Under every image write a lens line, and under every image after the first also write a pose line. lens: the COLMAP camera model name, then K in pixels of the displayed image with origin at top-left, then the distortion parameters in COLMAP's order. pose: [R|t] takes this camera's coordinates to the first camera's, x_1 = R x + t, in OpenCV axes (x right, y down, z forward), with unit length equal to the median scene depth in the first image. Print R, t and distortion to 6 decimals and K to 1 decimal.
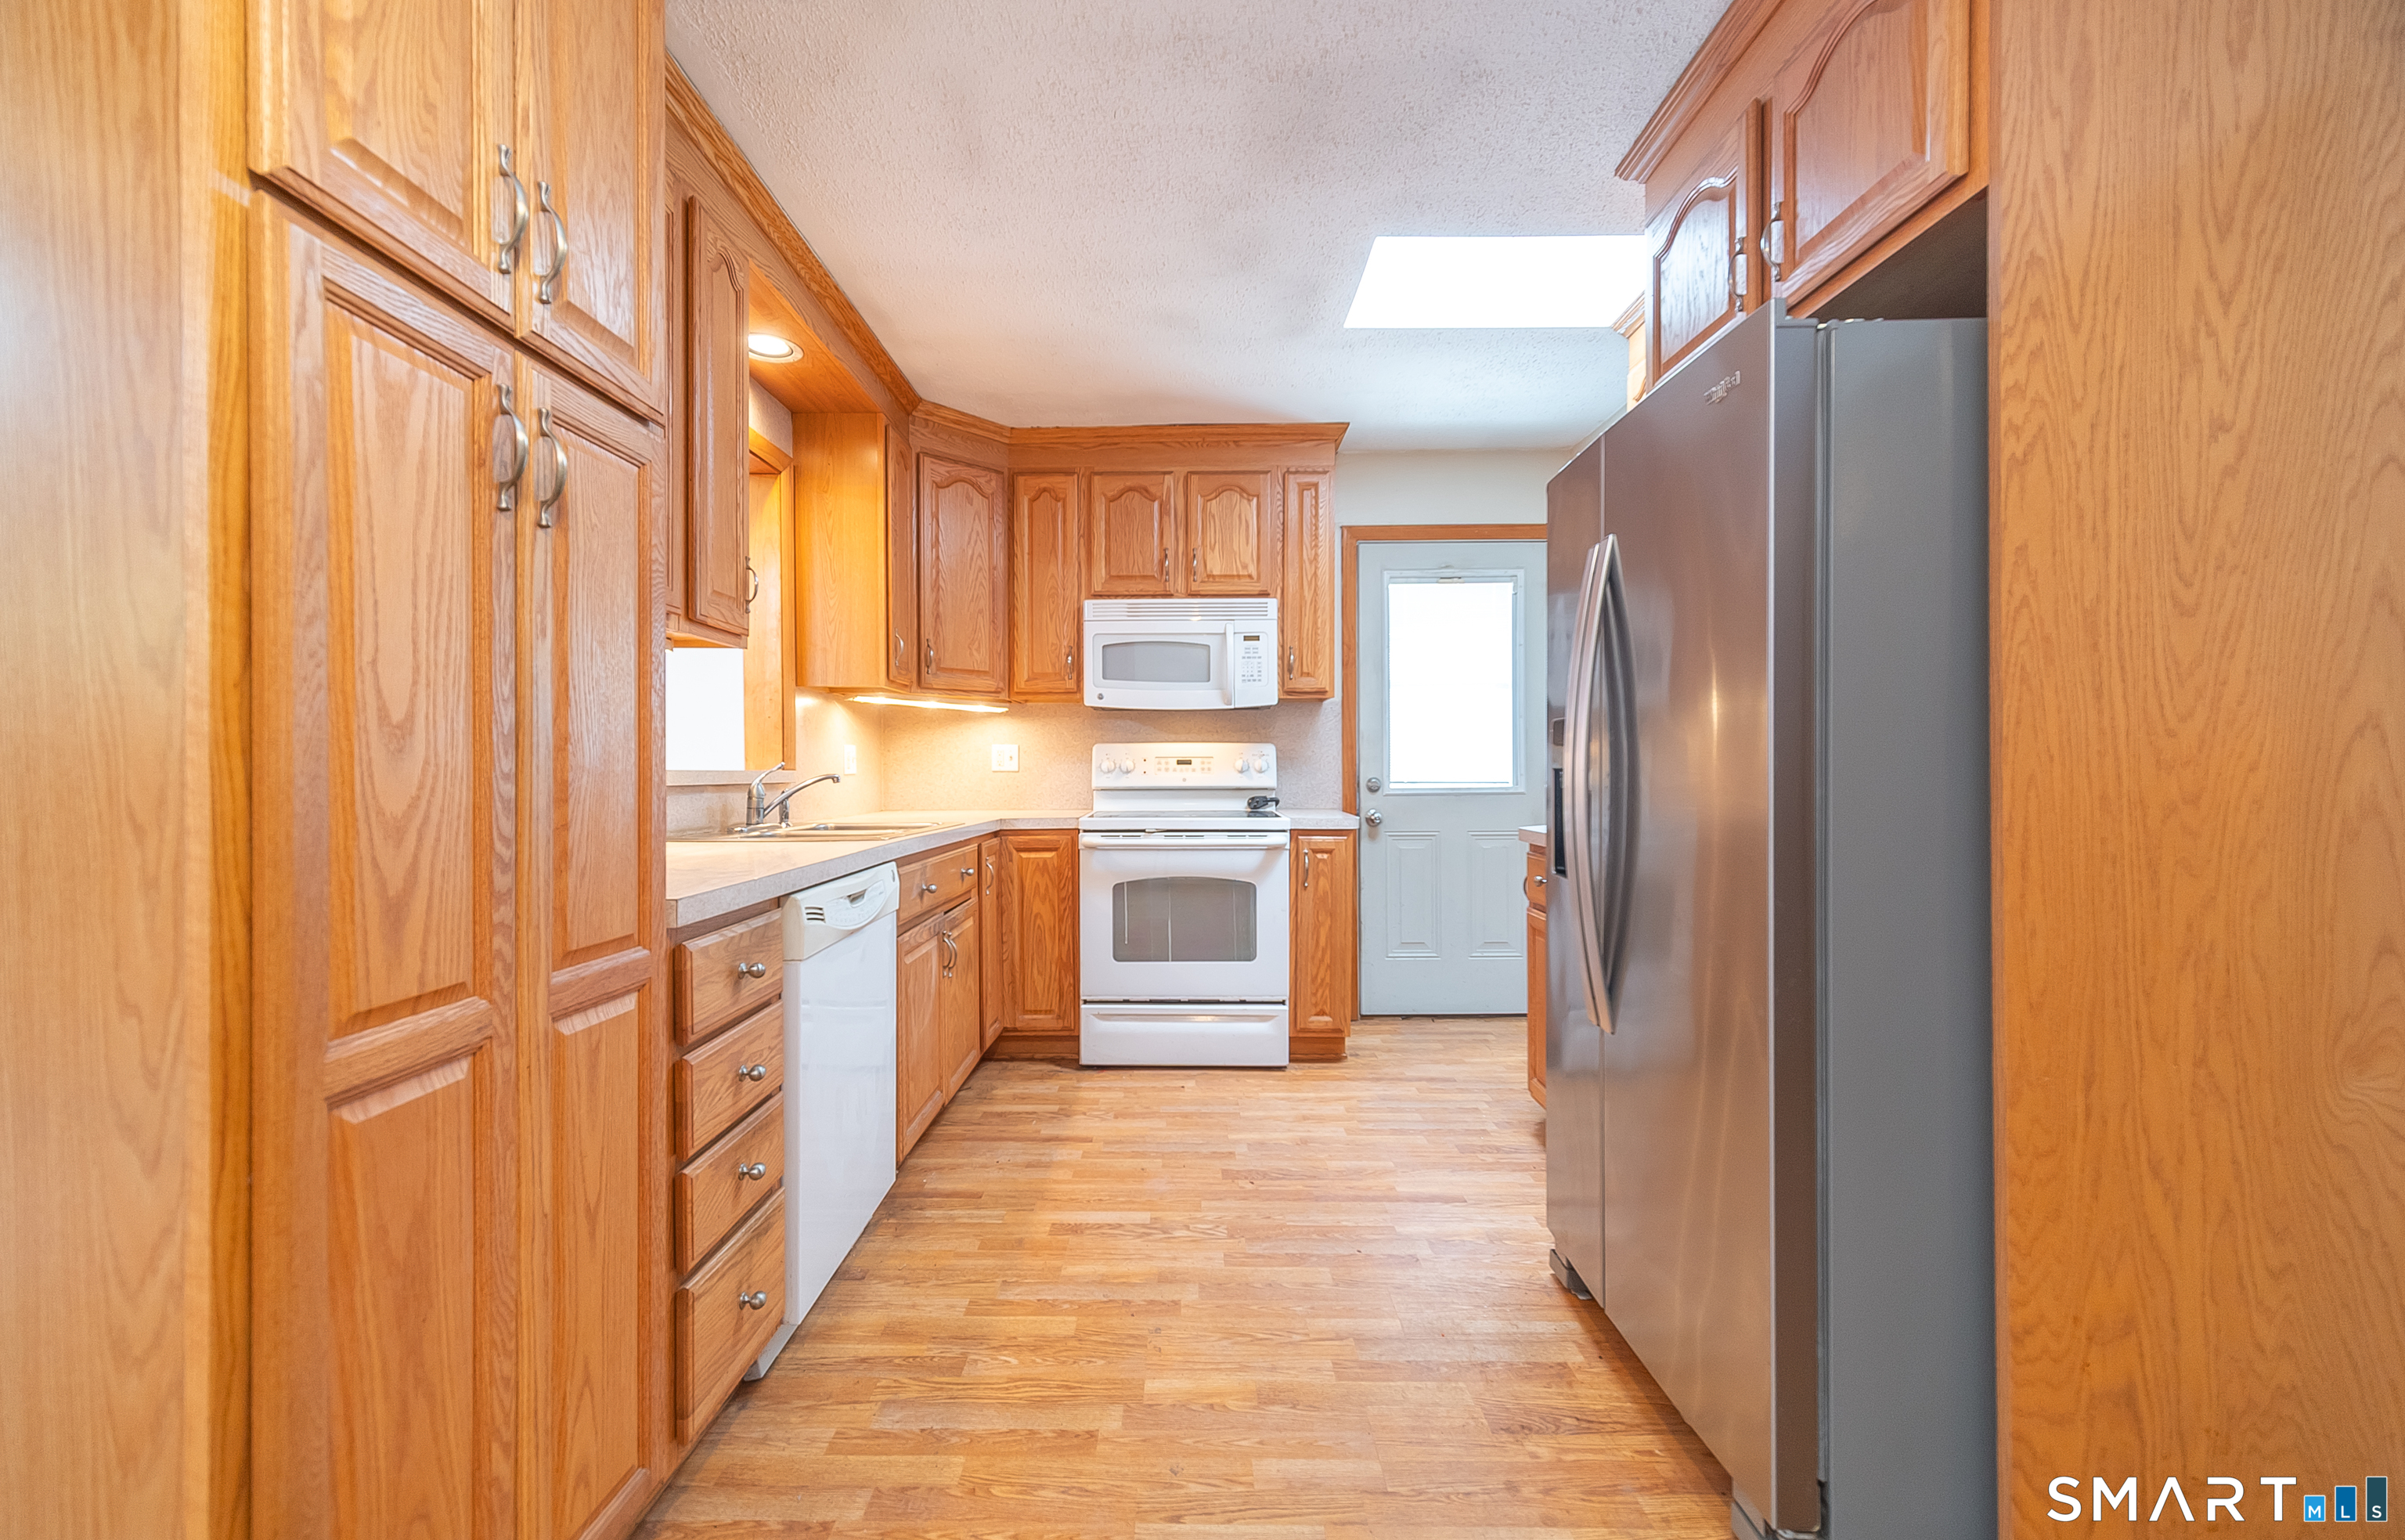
lens RADIAL K [[981.5, 0, 1182.4], [0, 981.5, 772.0], [0, 0, 1]] dist [0.011753, -0.000692]
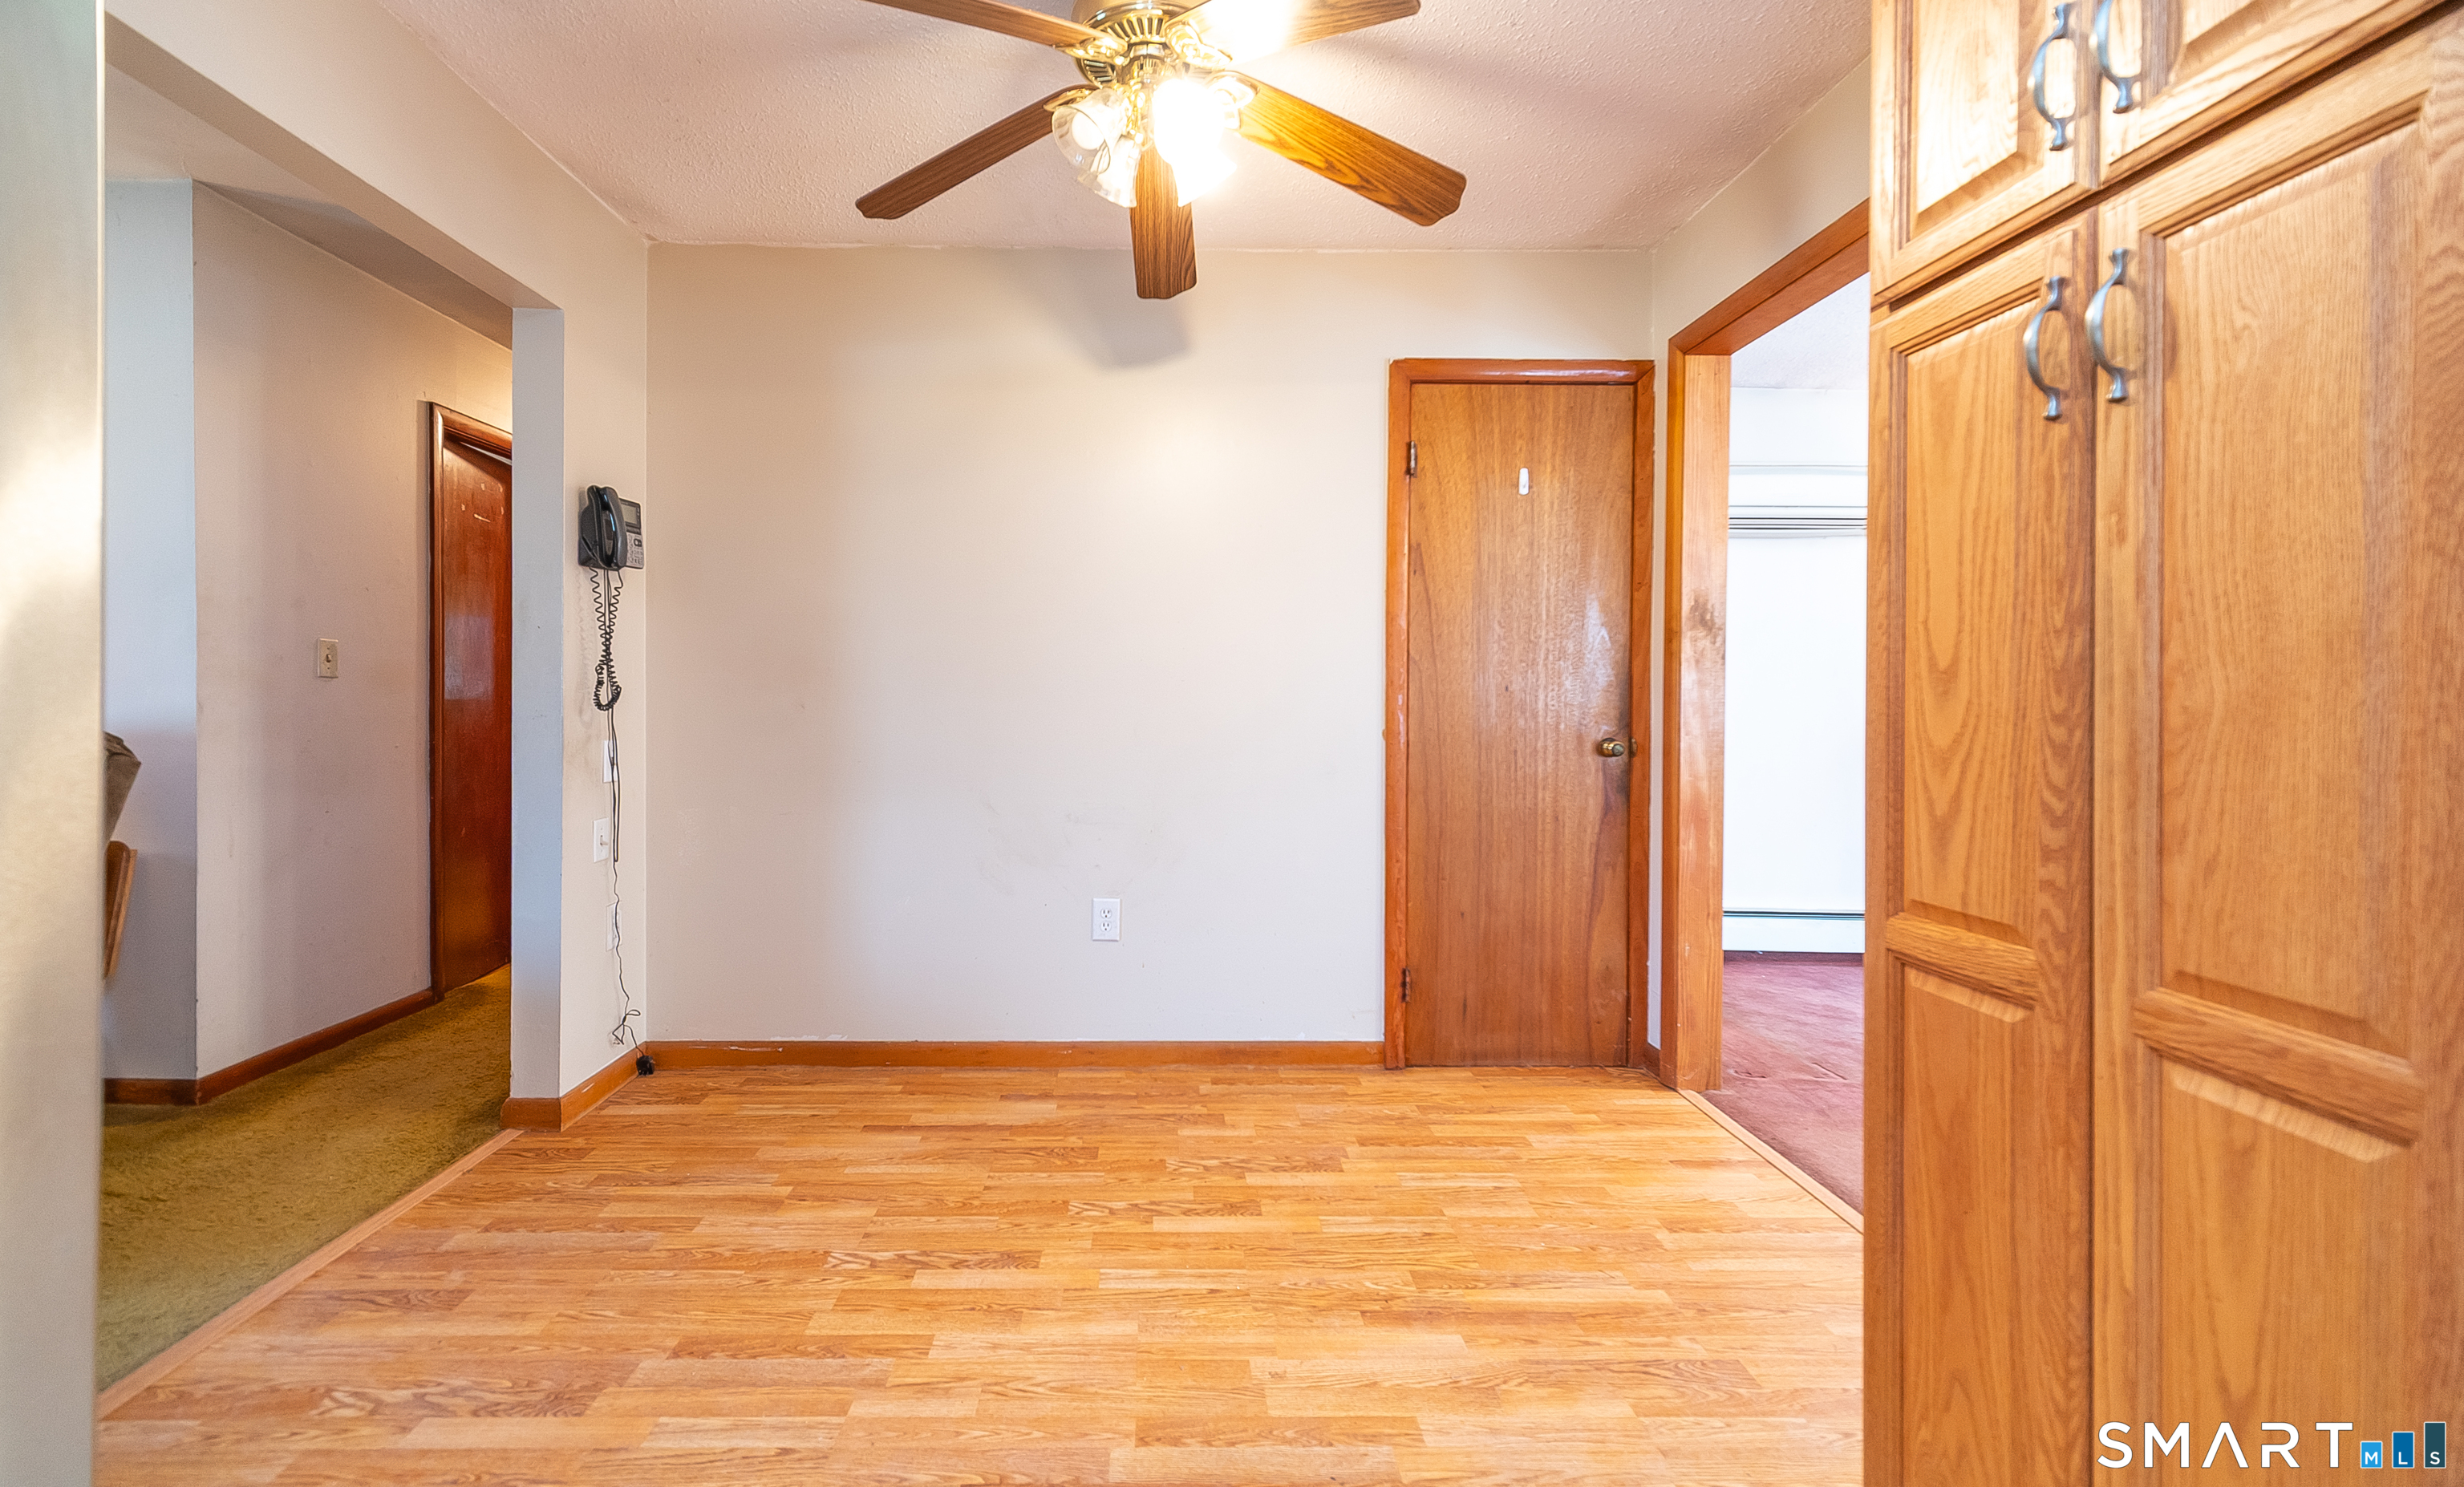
lens RADIAL K [[991.6, 0, 1166.8], [0, 991.6, 706.3], [0, 0, 1]] dist [0.008278, -0.000441]
pose [[-0.999831, -0.004146, -0.017909, 0.080763], [-0.004323, 0.999942, 0.009820, -0.007356], [0.017867, 0.009896, -0.999791, 1.212935]]
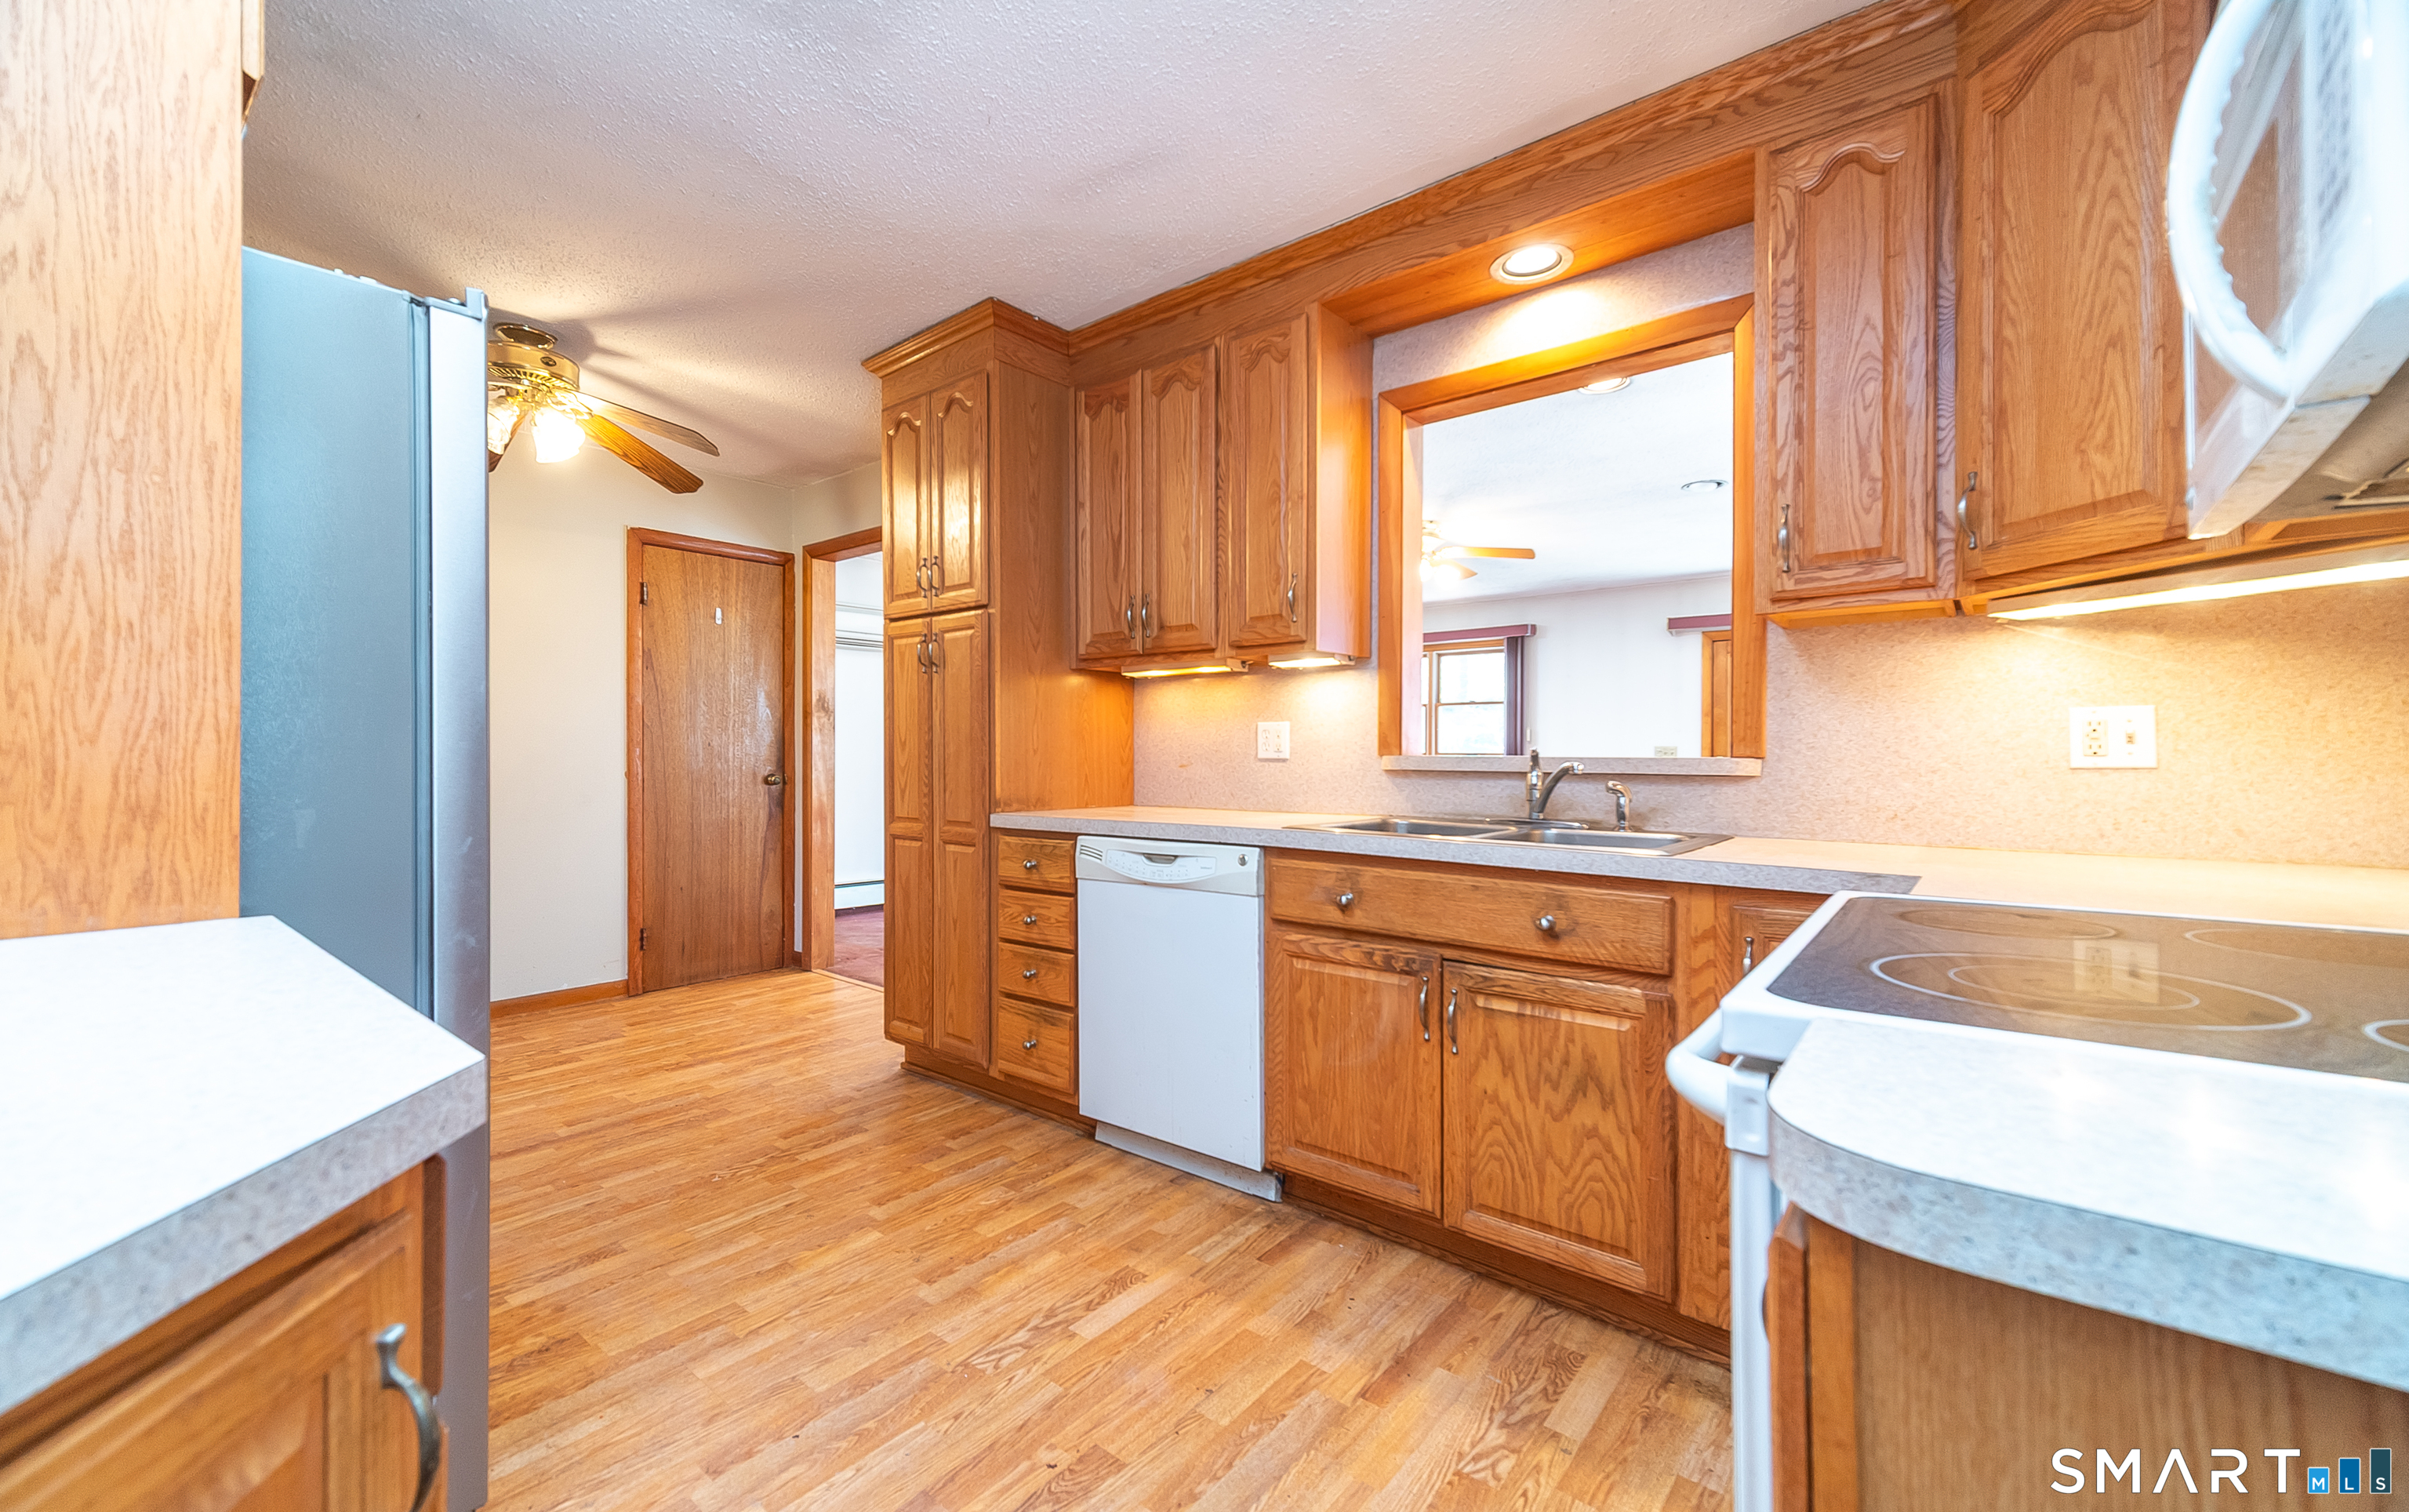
lens RADIAL K [[971.4, 0, 1177.3], [0, 971.4, 756.7], [0, 0, 1]] dist [0.014478, -0.003769]
pose [[-0.640827, 0.003474, -0.767677, 0.759743], [-0.002823, 0.999972, 0.006882, -0.012432], [0.767680, 0.006578, -0.640800, 2.322836]]
